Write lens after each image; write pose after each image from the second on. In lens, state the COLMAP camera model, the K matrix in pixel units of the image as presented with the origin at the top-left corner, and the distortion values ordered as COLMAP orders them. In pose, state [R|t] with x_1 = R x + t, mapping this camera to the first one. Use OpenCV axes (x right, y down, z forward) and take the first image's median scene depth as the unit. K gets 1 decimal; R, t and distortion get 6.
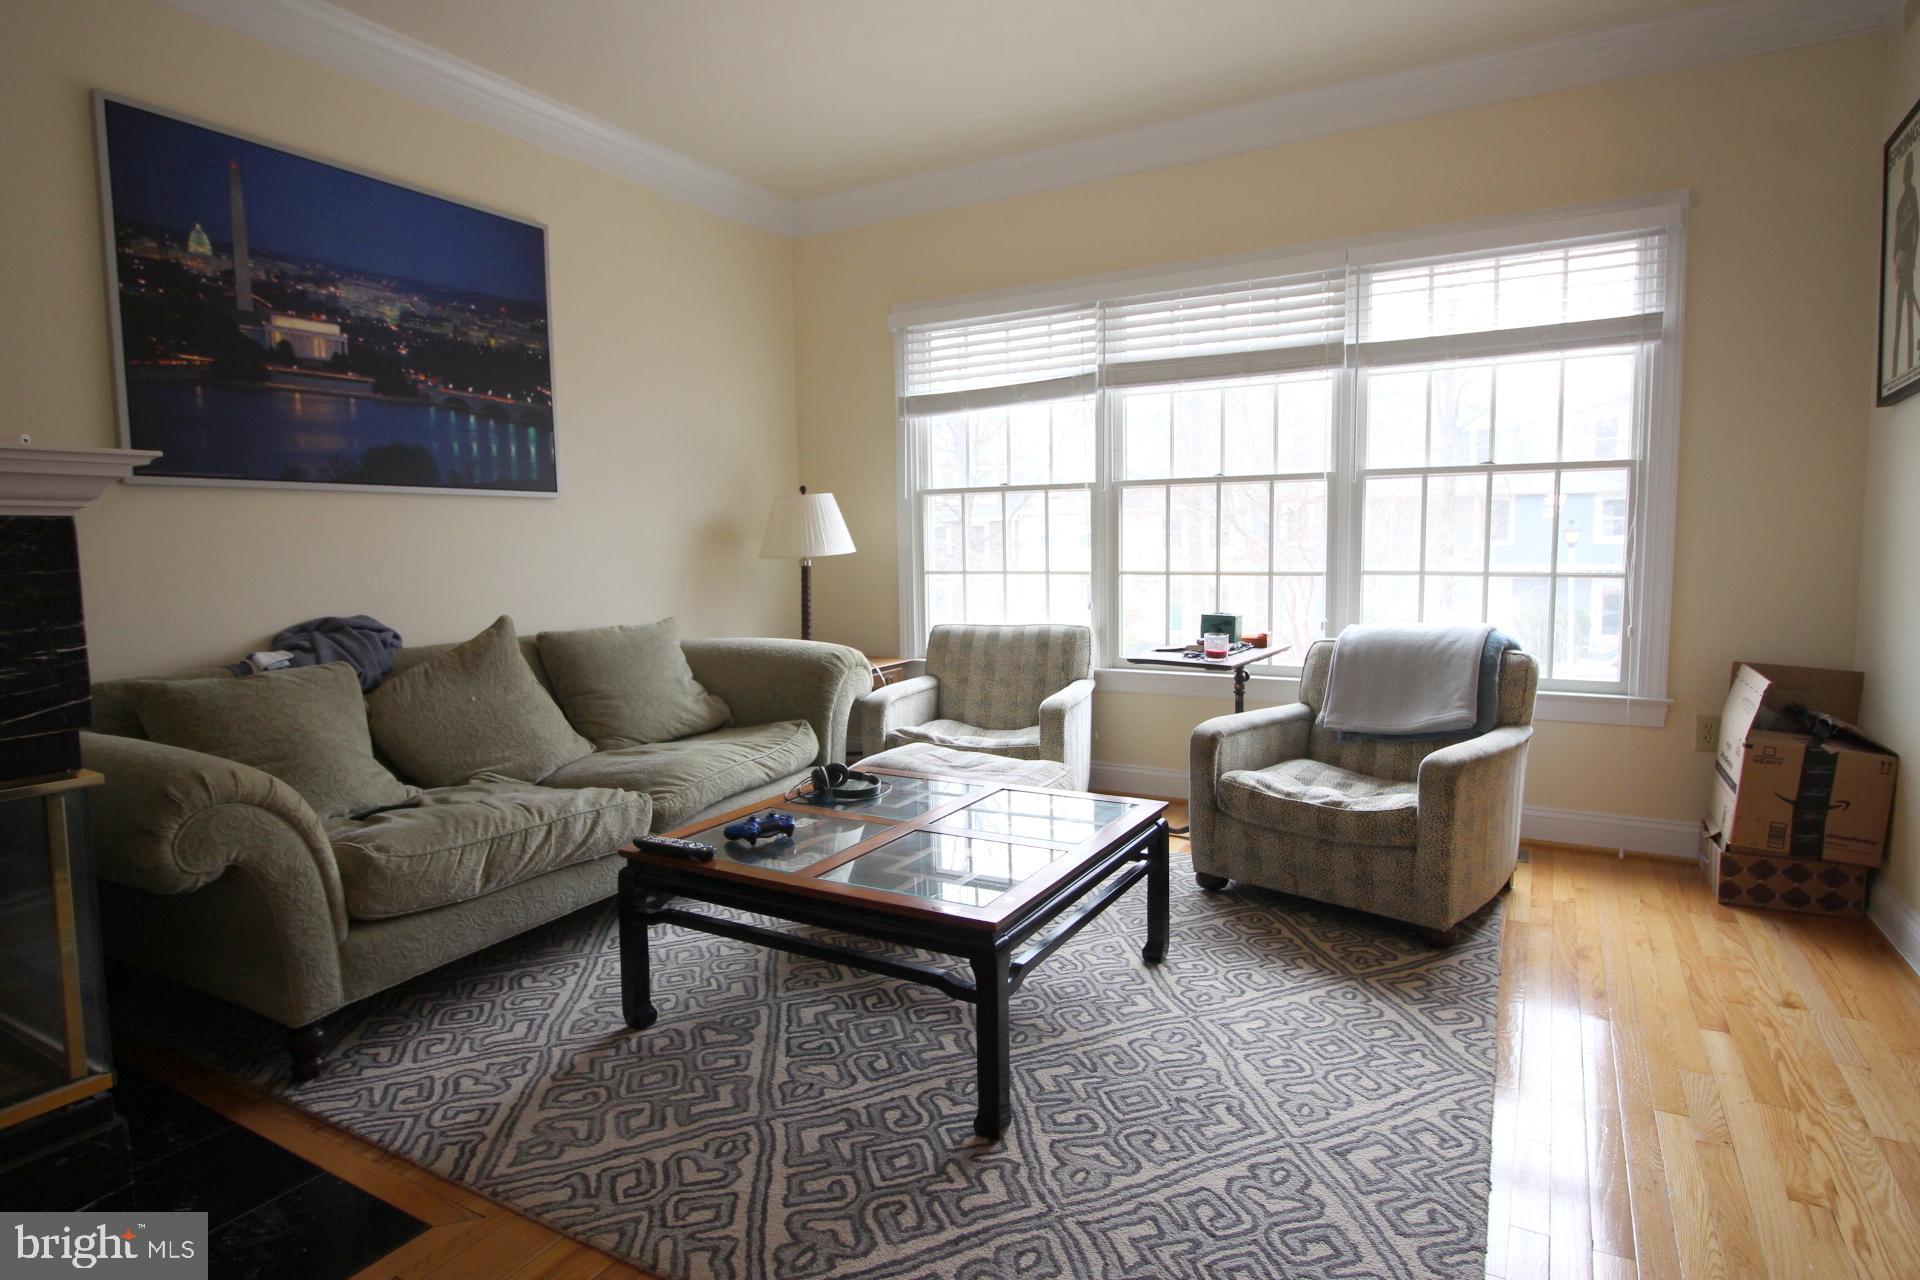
lens RADIAL K [[1029.7, 0, 950.2], [0, 1029.7, 629.6], [0, 0, 1]] dist [0.003028, -0.012513]
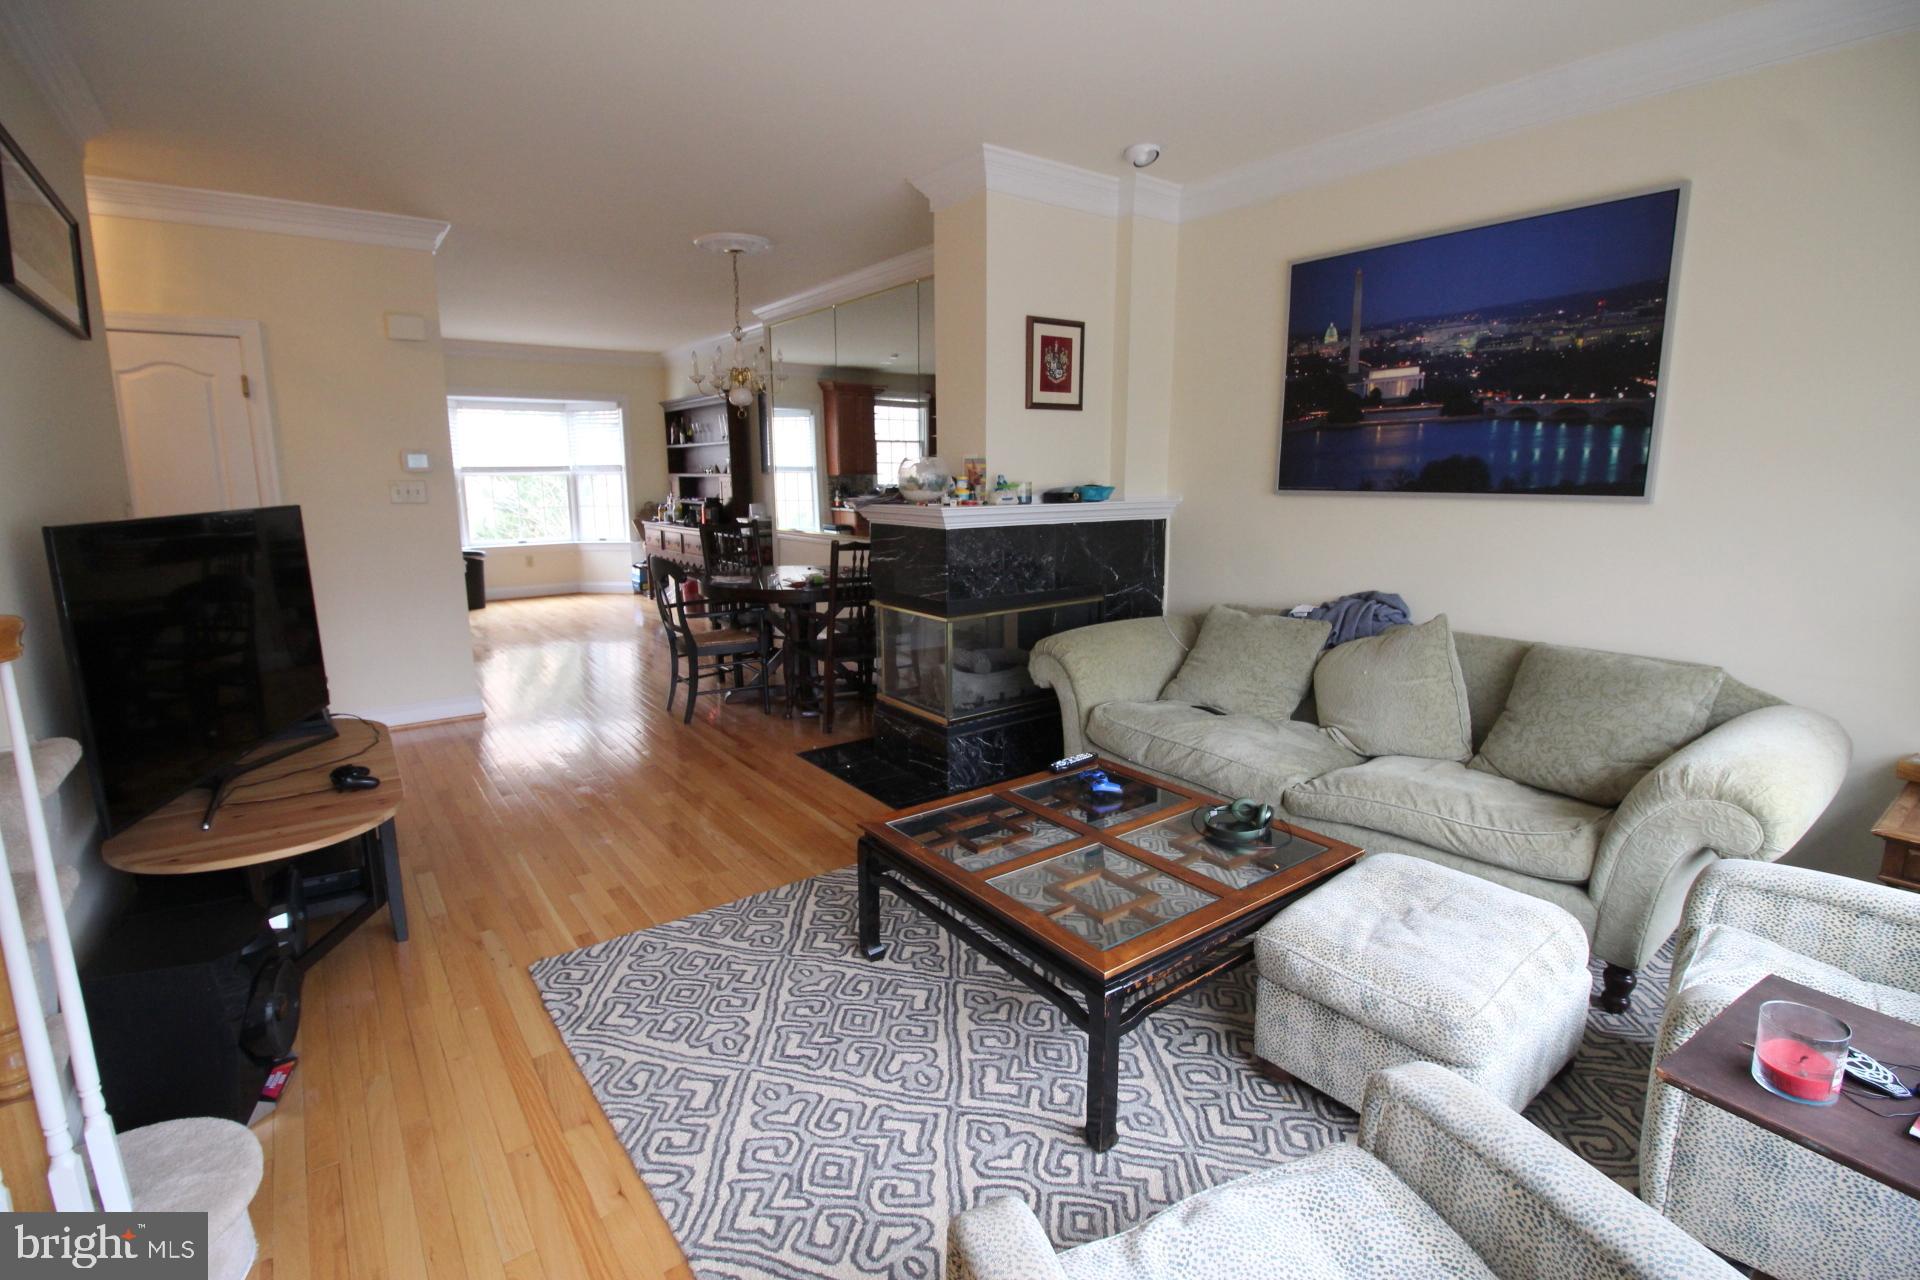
lens RADIAL K [[885.1, 0, 949.8], [0, 885.1, 626.1], [0, 0, 1]] dist [0.001571, -0.014509]
pose [[-0.394961, 0.175897, -0.901702, 0.688043], [-0.068336, 0.973156, 0.219768, -0.187730], [0.916153, 0.148418, -0.372338, 0.940868]]
